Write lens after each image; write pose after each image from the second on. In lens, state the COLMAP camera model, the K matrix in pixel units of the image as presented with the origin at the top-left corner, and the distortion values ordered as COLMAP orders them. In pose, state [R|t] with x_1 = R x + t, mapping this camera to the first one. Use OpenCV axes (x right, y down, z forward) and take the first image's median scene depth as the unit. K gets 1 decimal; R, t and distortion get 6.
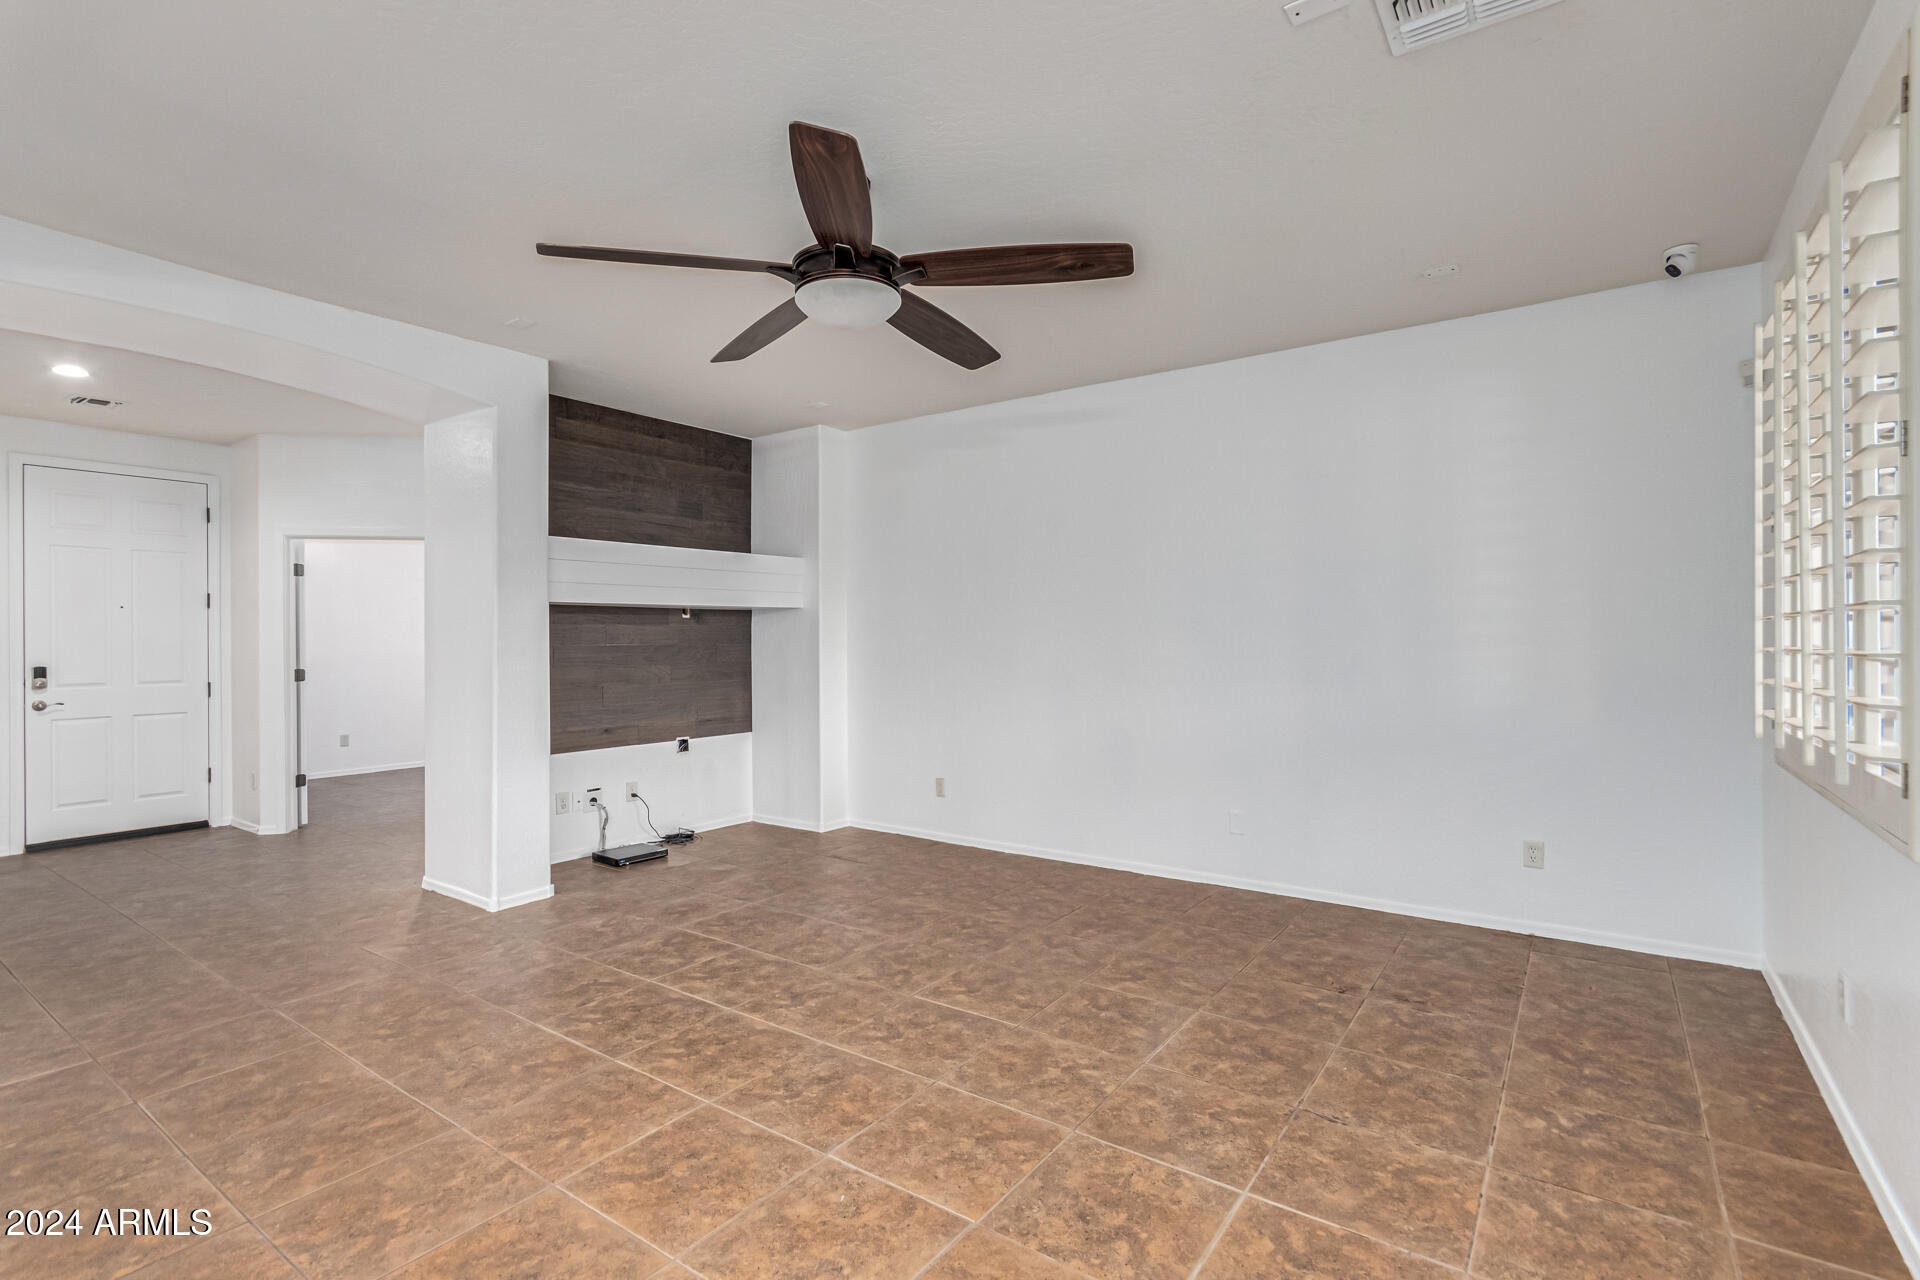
lens RADIAL K [[890.3, 0, 964.5], [0, 890.3, 638.7], [0, 0, 1]] dist [0.000806, 0.002428]
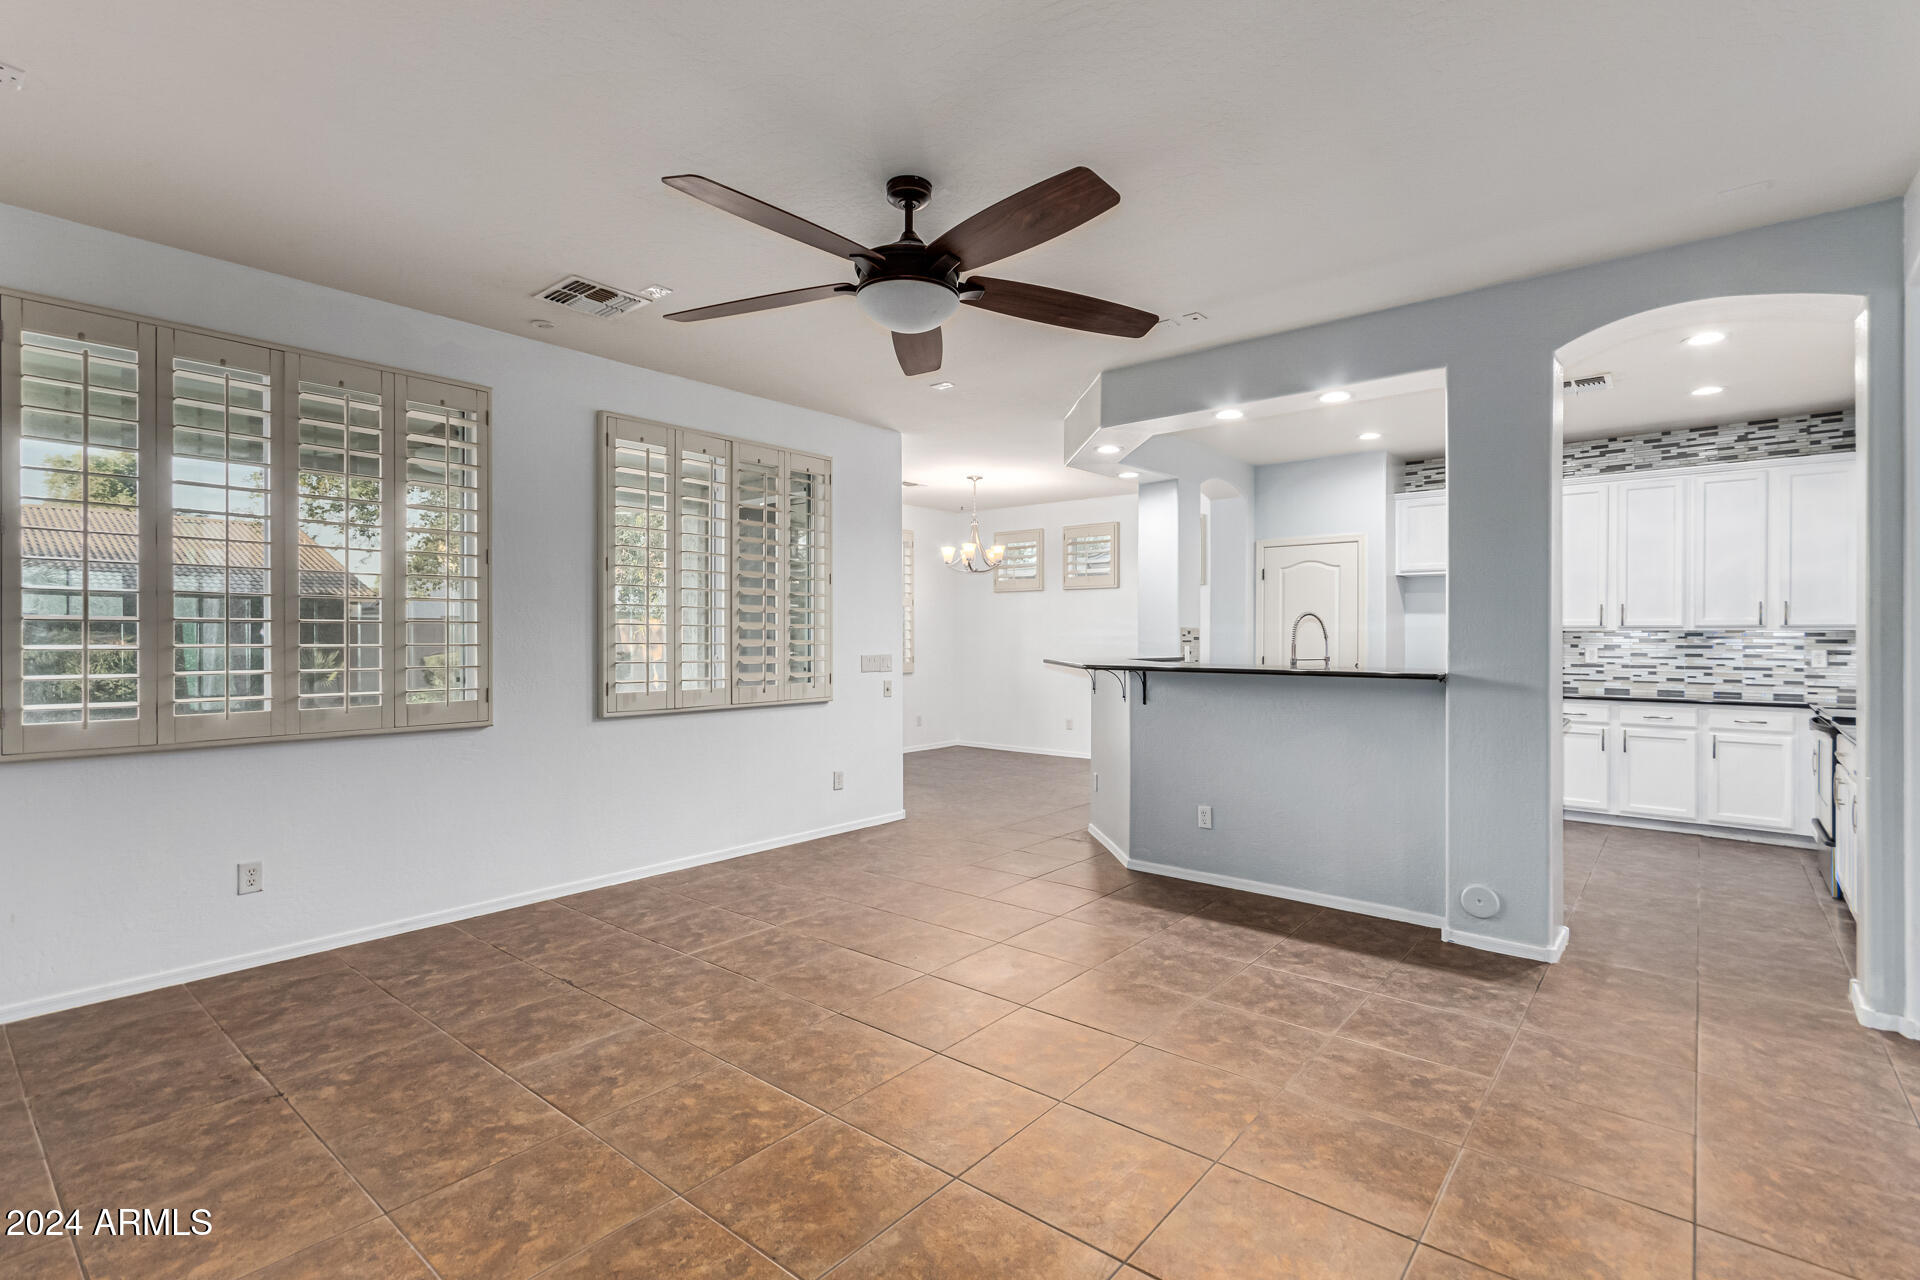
lens RADIAL K [[890.3, 0, 978.0], [0, 890.3, 639.8], [0, 0, 1]] dist [0.000806, 0.002428]
pose [[-0.998187, 0.005393, 0.059946, -0.245682], [0.005651, 0.999976, 0.004124, 0.001387], [-0.059922, 0.004455, -0.998193, 1.835434]]
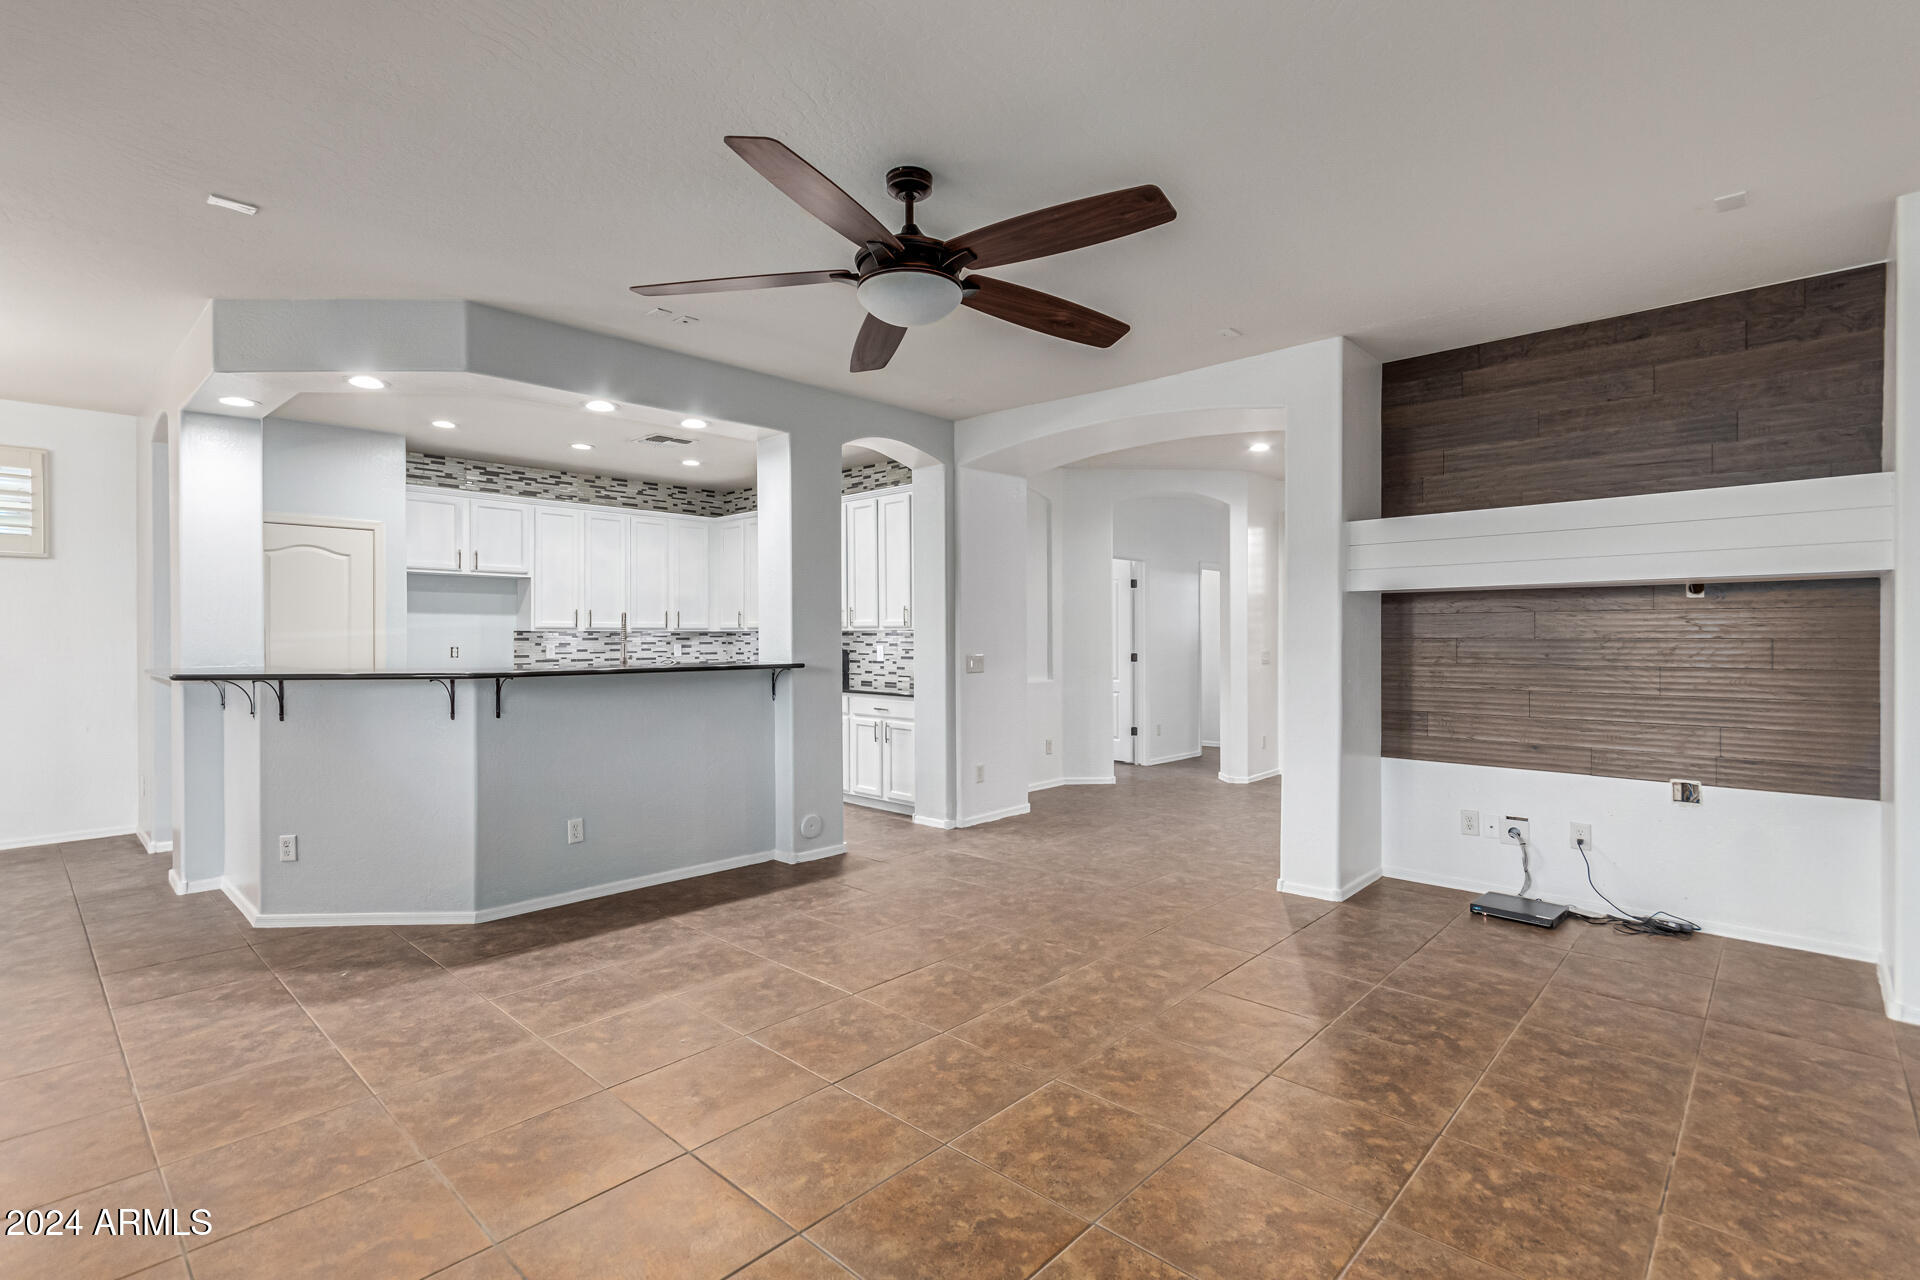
lens RADIAL K [[890.3, 0, 963.1], [0, 890.3, 635.7], [0, 0, 1]] dist [0.000806, 0.002428]
pose [[-0.128908, 0.007985, -0.991624, 0.785308], [0.003745, 0.999964, 0.007565, -0.005147], [0.991649, -0.002738, -0.128933, 1.081876]]
